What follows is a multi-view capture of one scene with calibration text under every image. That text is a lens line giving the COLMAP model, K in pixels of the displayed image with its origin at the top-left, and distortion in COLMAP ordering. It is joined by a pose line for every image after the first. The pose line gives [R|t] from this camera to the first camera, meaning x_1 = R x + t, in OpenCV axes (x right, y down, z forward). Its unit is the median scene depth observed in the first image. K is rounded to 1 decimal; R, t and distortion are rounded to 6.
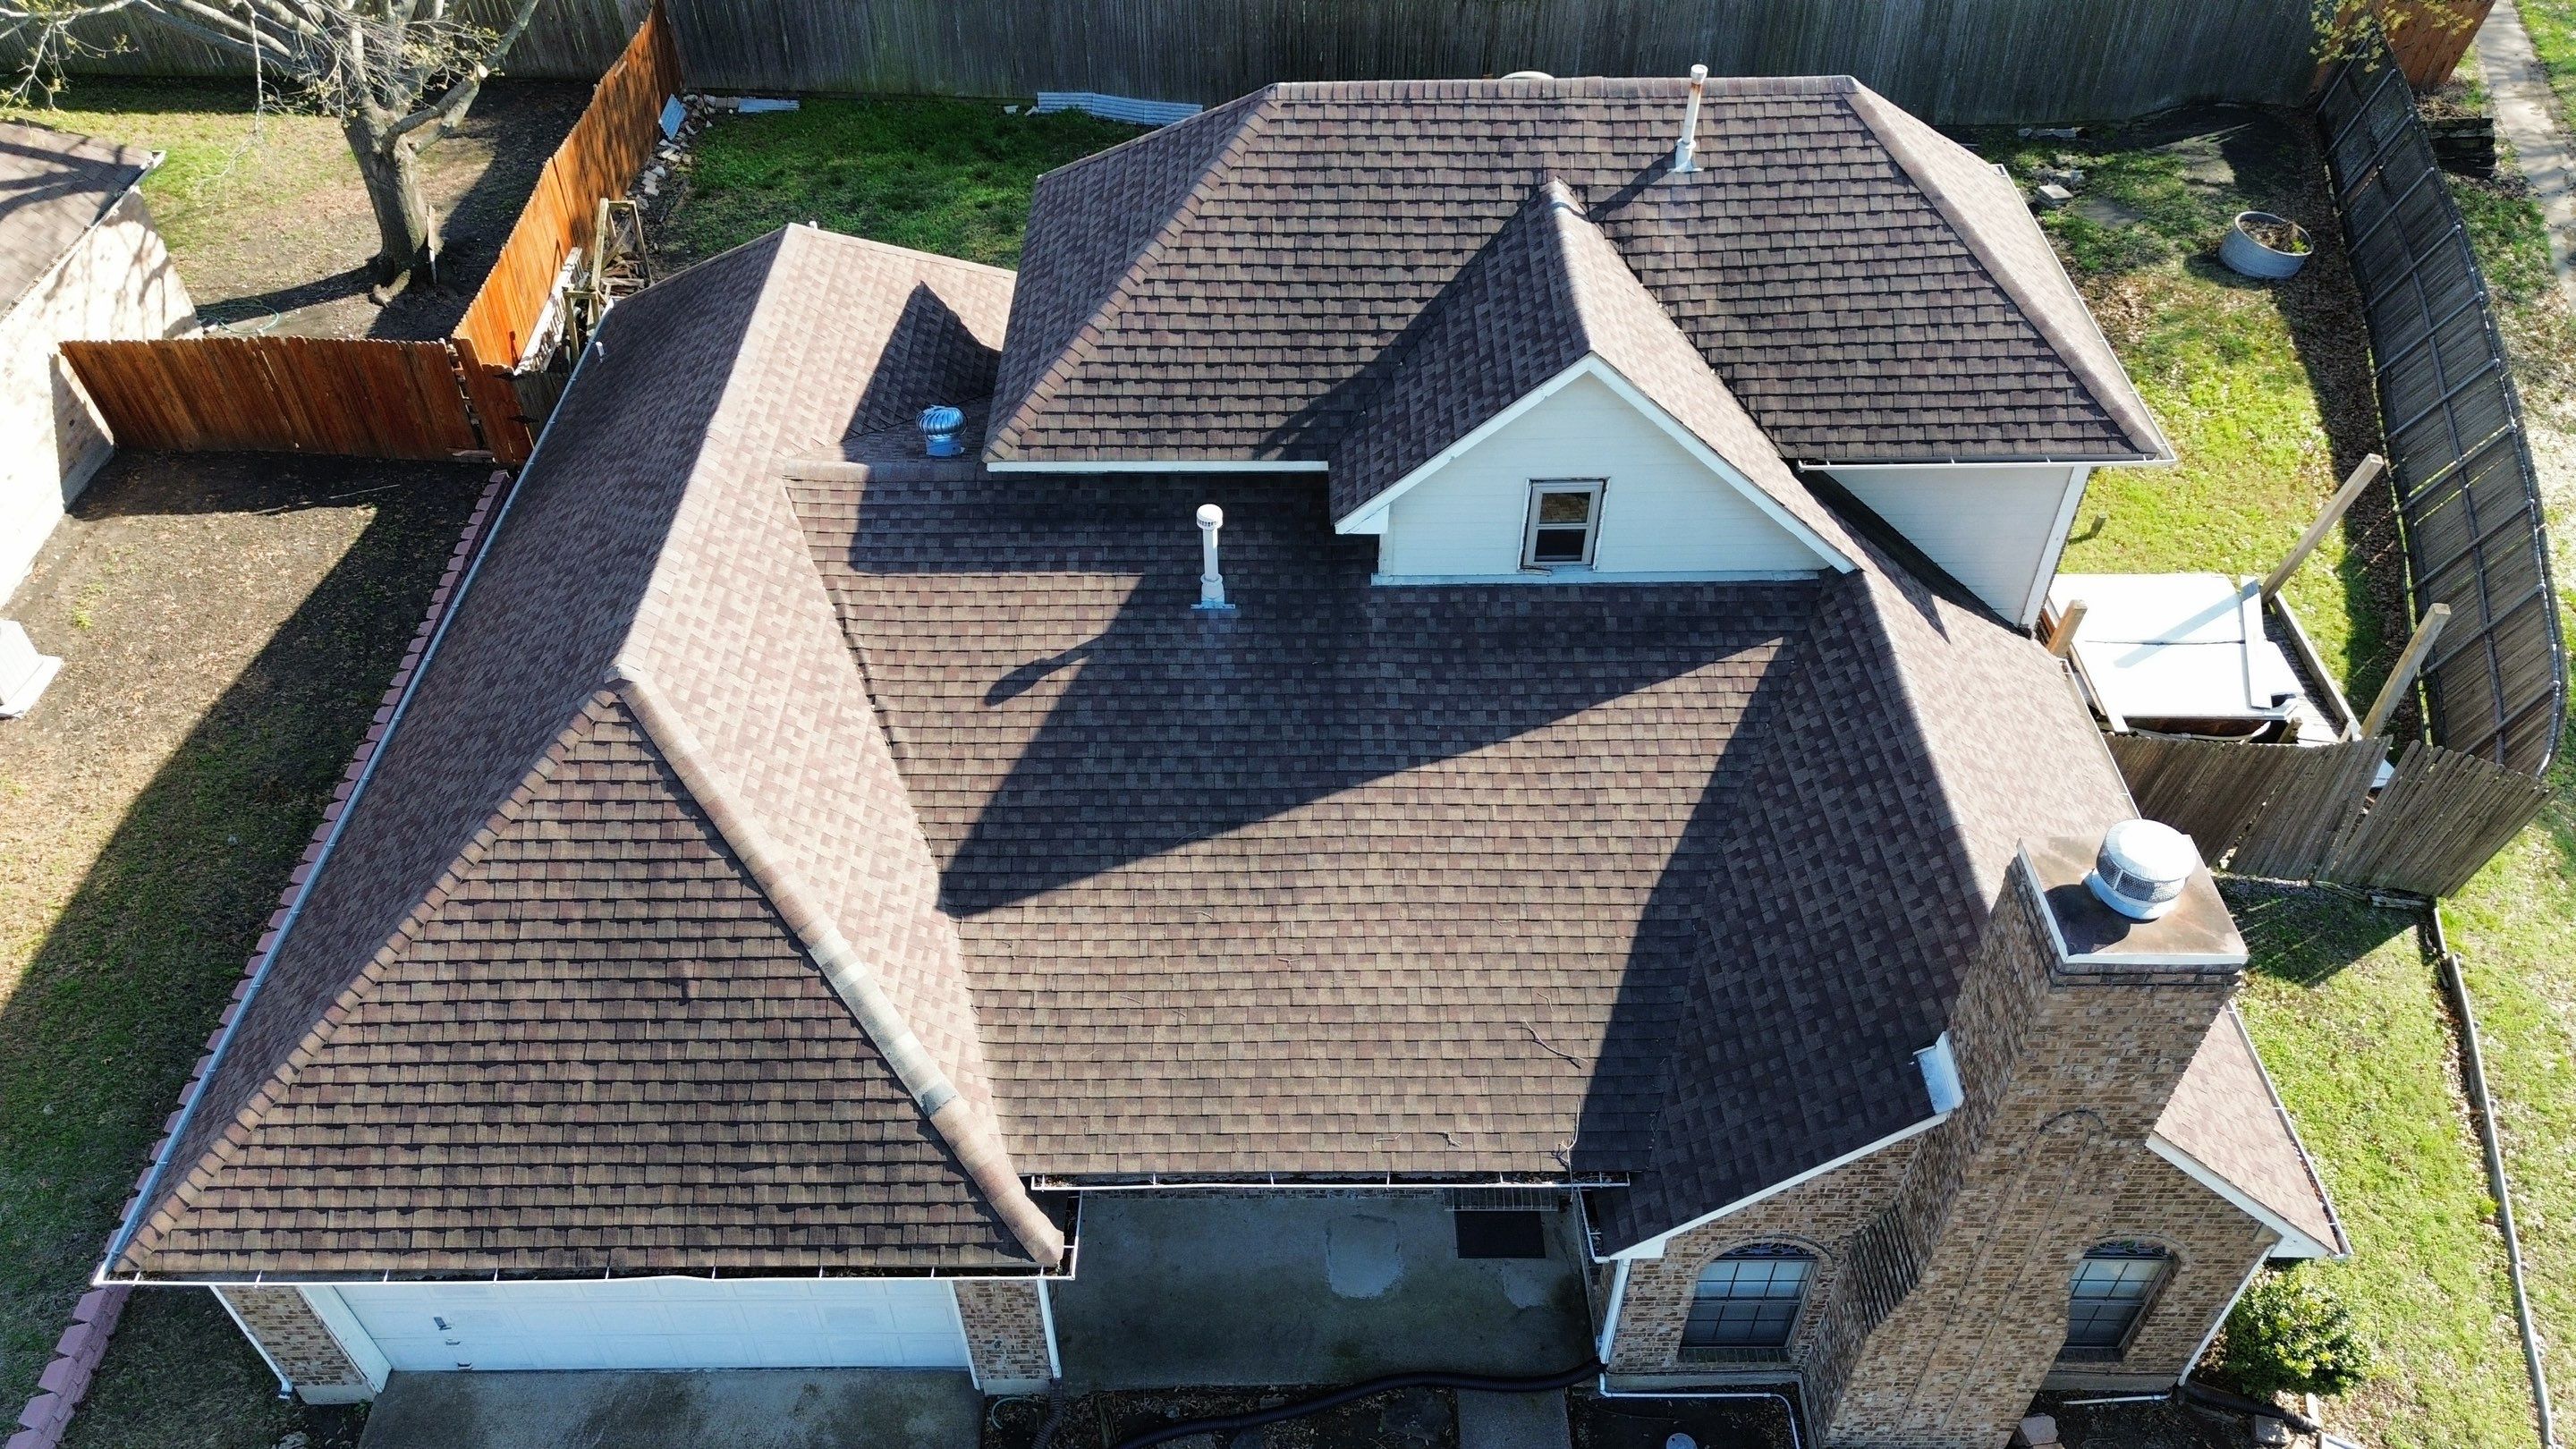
lens RADIAL K [[1826.3, 0, 1289.7], [0, 1826.3, 724.0], [0, 0, 1]] dist [0.056377, -0.039489]
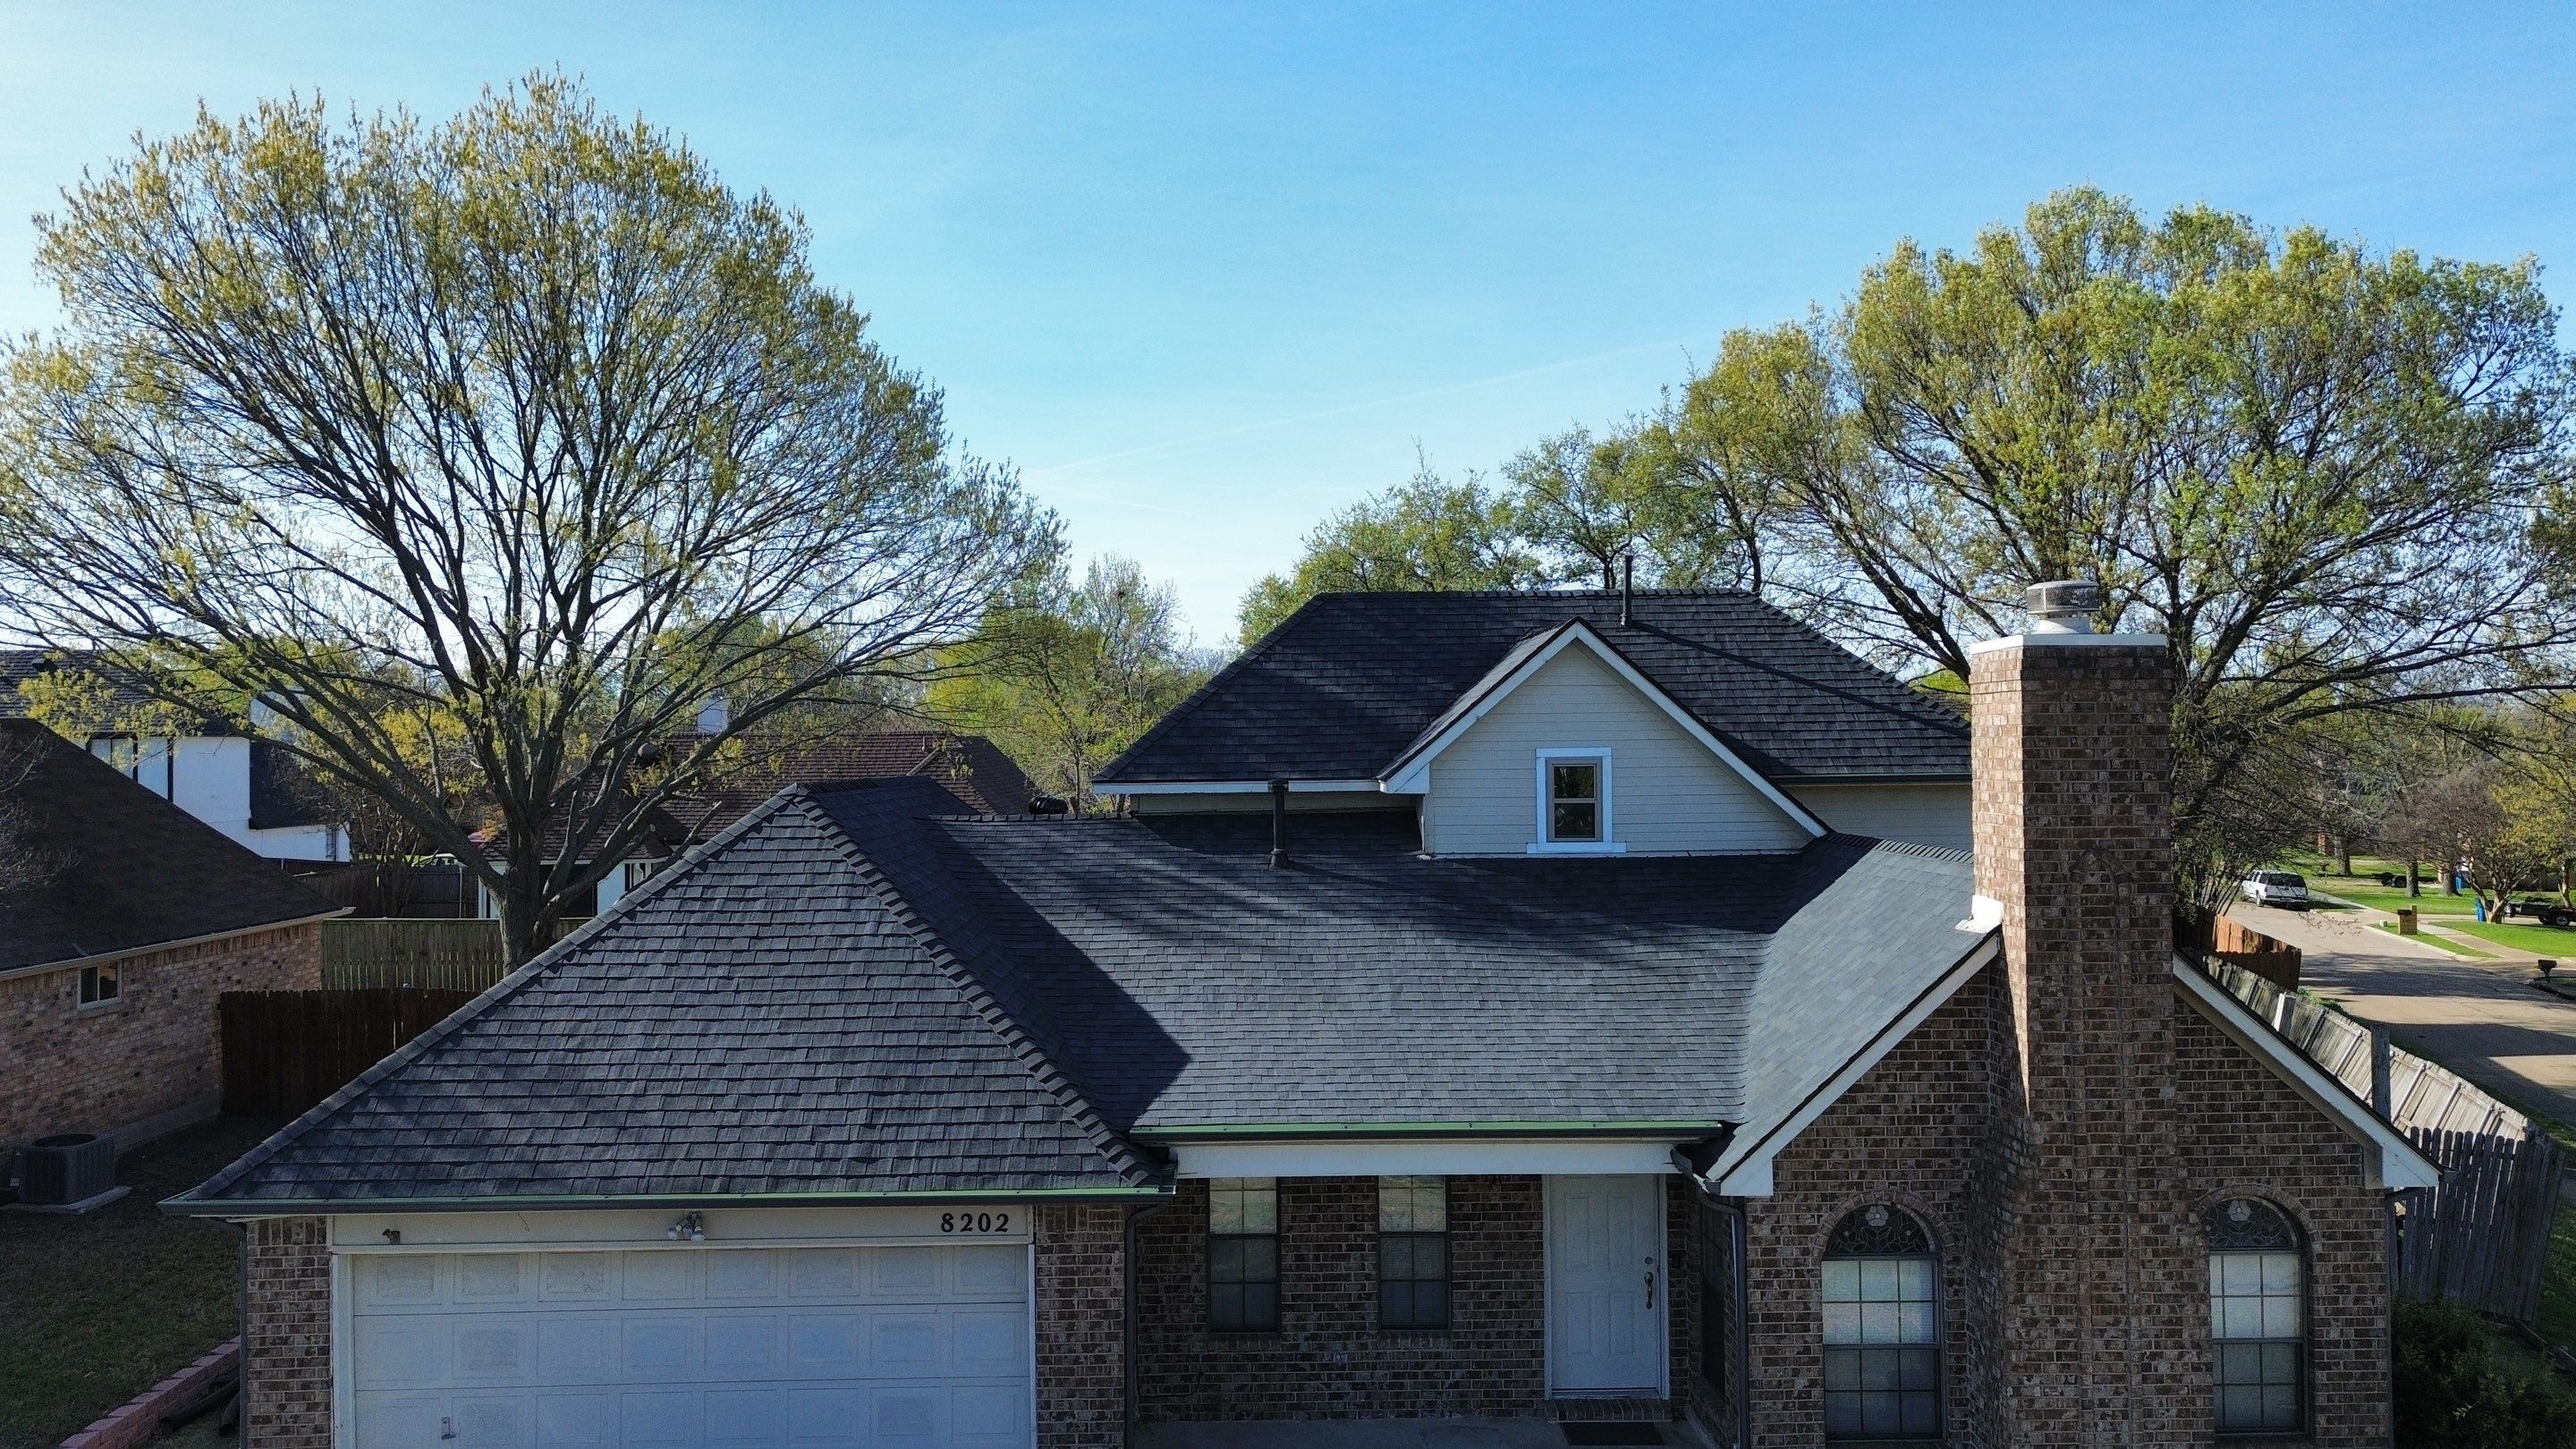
lens RADIAL K [[1826.3, 0, 1286.2], [0, 1826.3, 720.1], [0, 0, 1]] dist [0.056377, -0.039489]
pose [[0.999653, -0.007943, 0.025100, -0.080269], [0.023197, 0.716644, -0.697054, 0.793296], [-0.012451, 0.697394, 0.716580, 0.125495]]
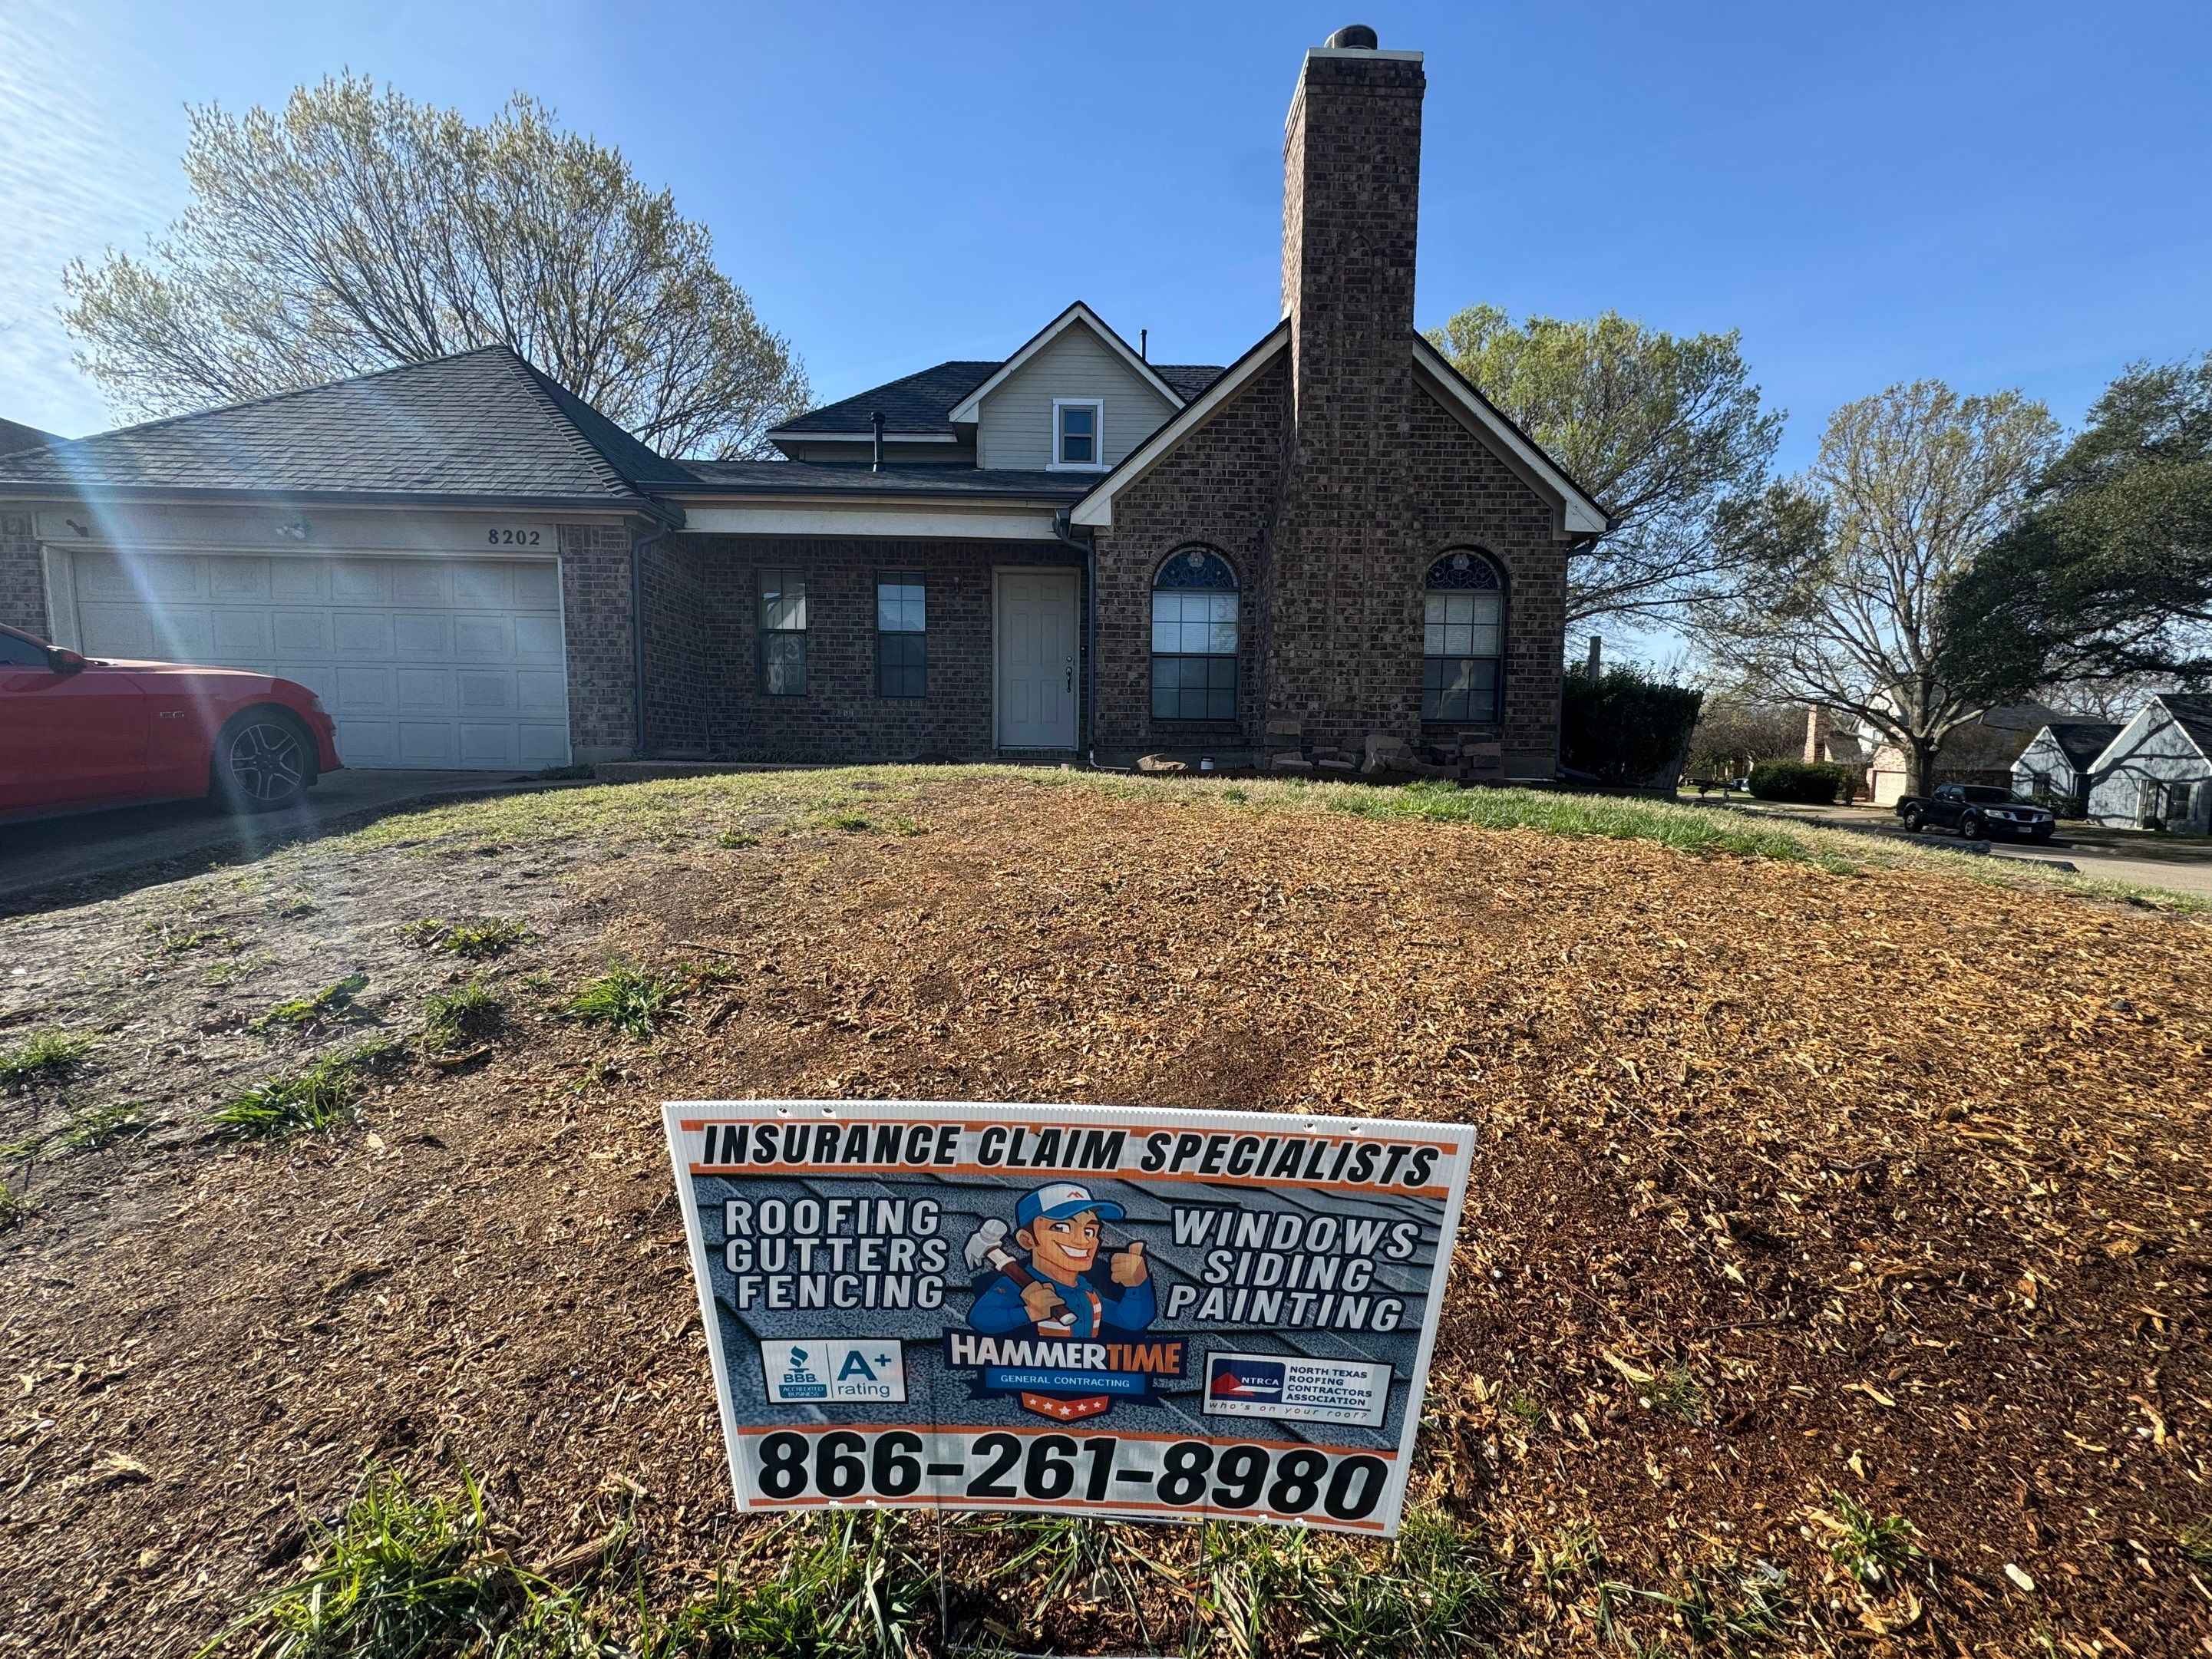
lens RADIAL K [[888.8, 0, 1108.0], [0, 888.8, 832.1], [0, 0, 1]] dist [-0.001919, -0.000045]
pose [[0.999803, 0.008719, 0.017833, 0.192810], [0.004258, 0.783264, -0.621675, 0.859967], [-0.019388, 0.621629, 0.783072, 0.648225]]
